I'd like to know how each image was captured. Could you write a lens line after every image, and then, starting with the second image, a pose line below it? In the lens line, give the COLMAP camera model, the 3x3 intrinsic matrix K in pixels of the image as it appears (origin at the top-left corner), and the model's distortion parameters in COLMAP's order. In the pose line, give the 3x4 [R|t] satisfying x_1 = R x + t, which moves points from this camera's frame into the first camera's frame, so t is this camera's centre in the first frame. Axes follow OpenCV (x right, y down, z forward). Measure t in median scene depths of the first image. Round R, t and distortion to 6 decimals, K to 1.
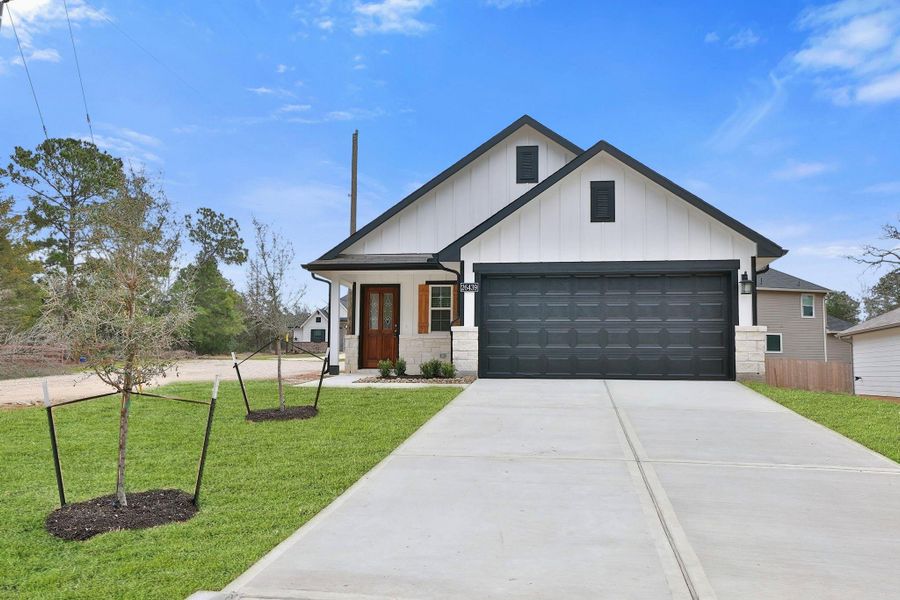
lens RADIAL K [[769.7, 0, 450.0], [0, 769.7, 300.0], [0, 0, 1]] dist [0.002198, 0.000590]
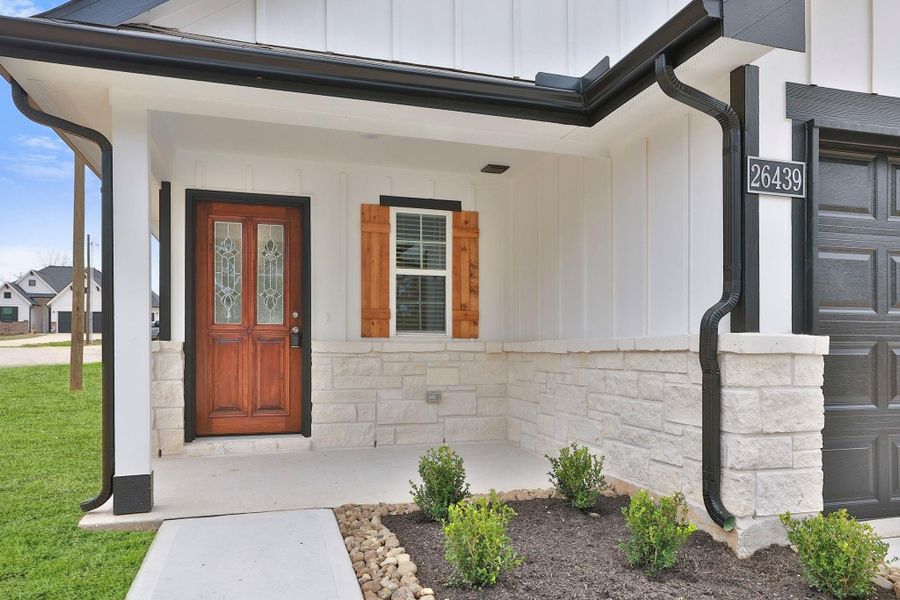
lens RADIAL K [[626.9, 0, 448.8], [0, 626.9, 346.3], [0, 0, 1]] dist [-0.001926, 0.000267]
pose [[0.905314, -0.005976, 0.424701, -0.158120], [-0.034822, 0.995491, 0.088237, 0.023968], [-0.423313, -0.094671, 0.901024, 0.854700]]
